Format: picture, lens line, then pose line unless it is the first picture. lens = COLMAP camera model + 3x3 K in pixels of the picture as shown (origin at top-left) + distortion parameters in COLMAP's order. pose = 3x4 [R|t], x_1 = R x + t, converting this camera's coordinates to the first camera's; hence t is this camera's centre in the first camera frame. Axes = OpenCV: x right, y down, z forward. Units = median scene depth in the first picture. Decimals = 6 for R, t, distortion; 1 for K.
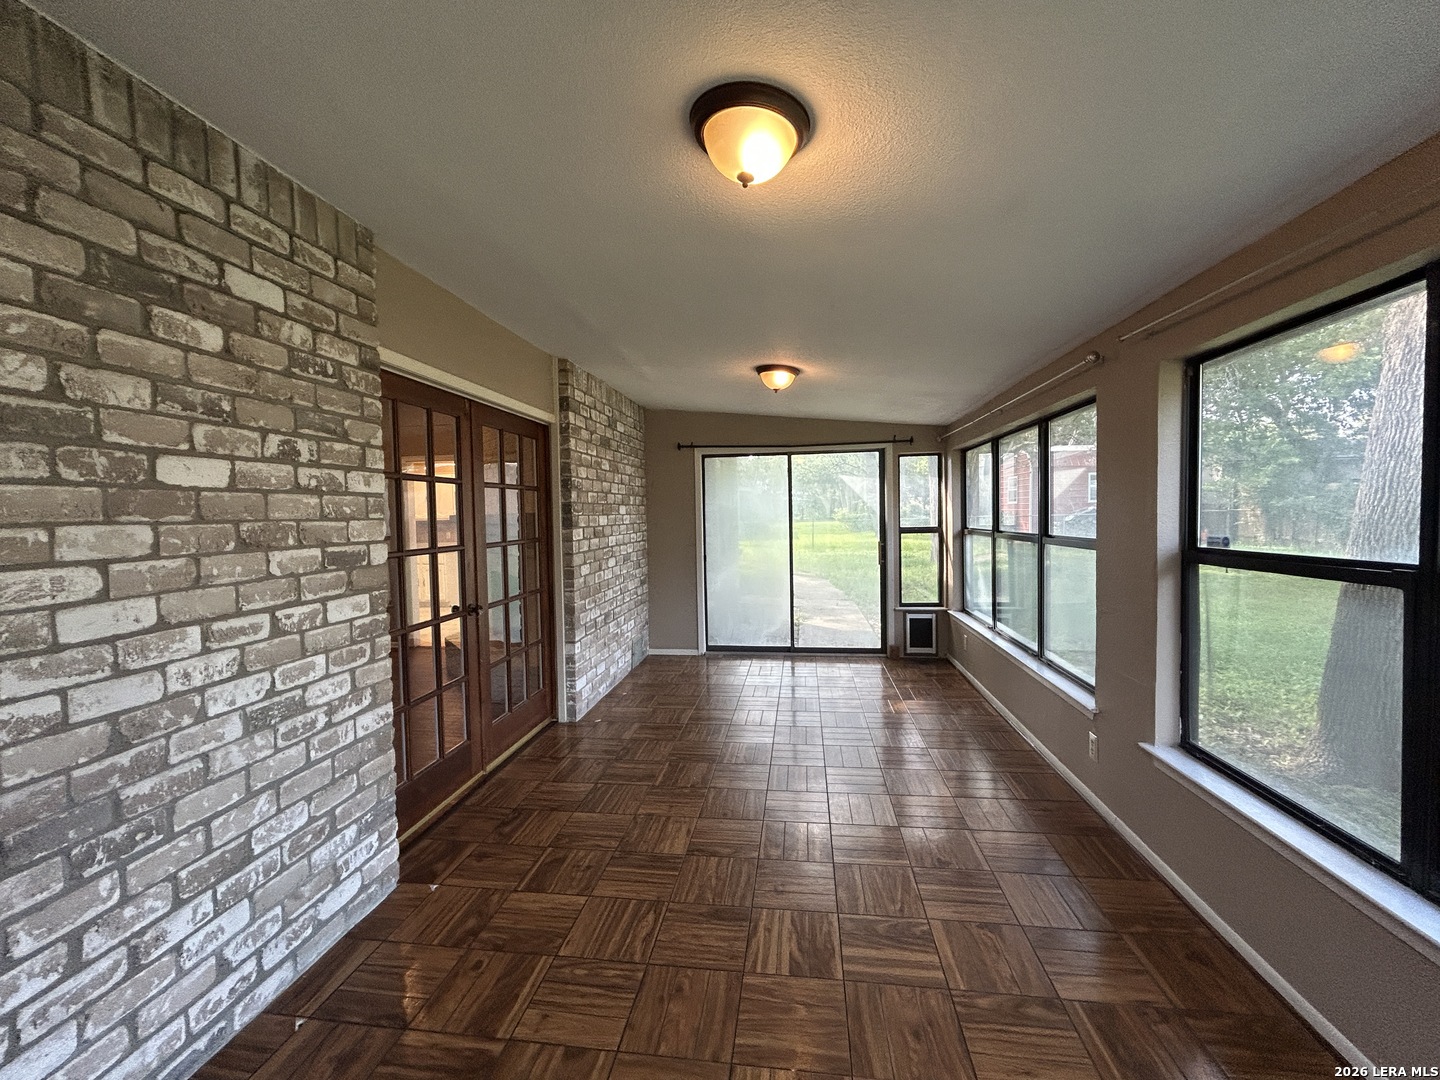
lens RADIAL K [[586.7, 0, 719.6], [0, 586.7, 538.1], [0, 0, 1]] dist [-0.000582, 0.000683]
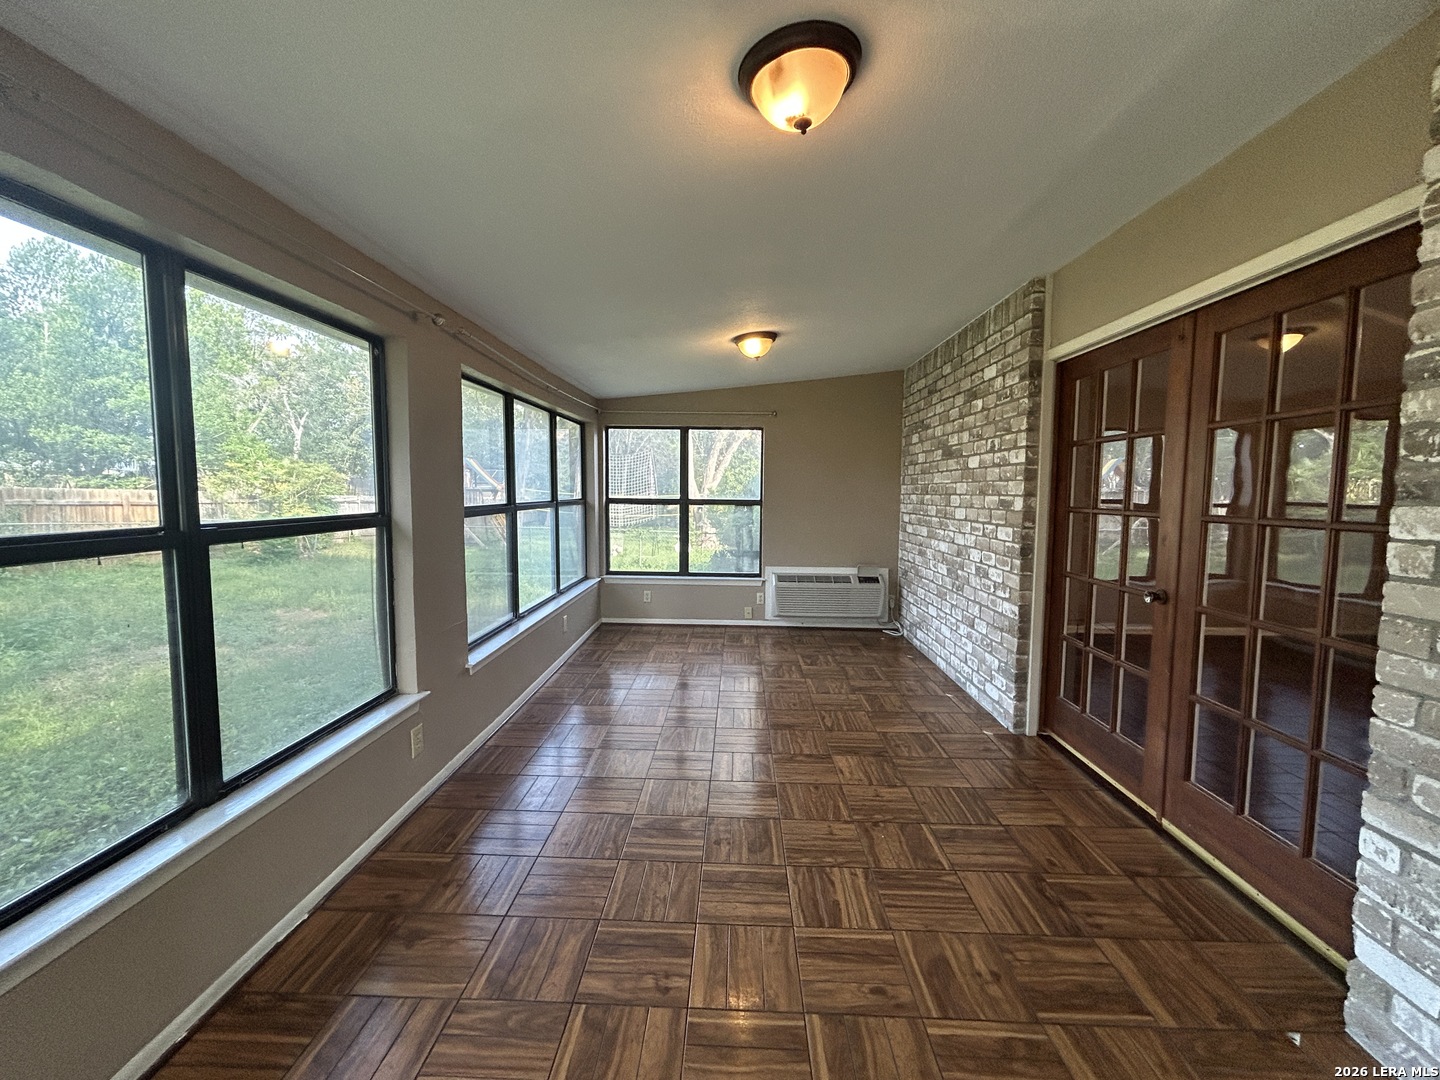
lens RADIAL K [[586.7, 0, 719.6], [0, 586.7, 538.1], [0, 0, 1]] dist [-0.000582, 0.000683]
pose [[-0.994232, 0.018053, -0.105716, 0.358029], [0.005282, 0.992776, 0.119863, -0.073301], [0.107117, 0.118613, -0.987146, 2.579661]]
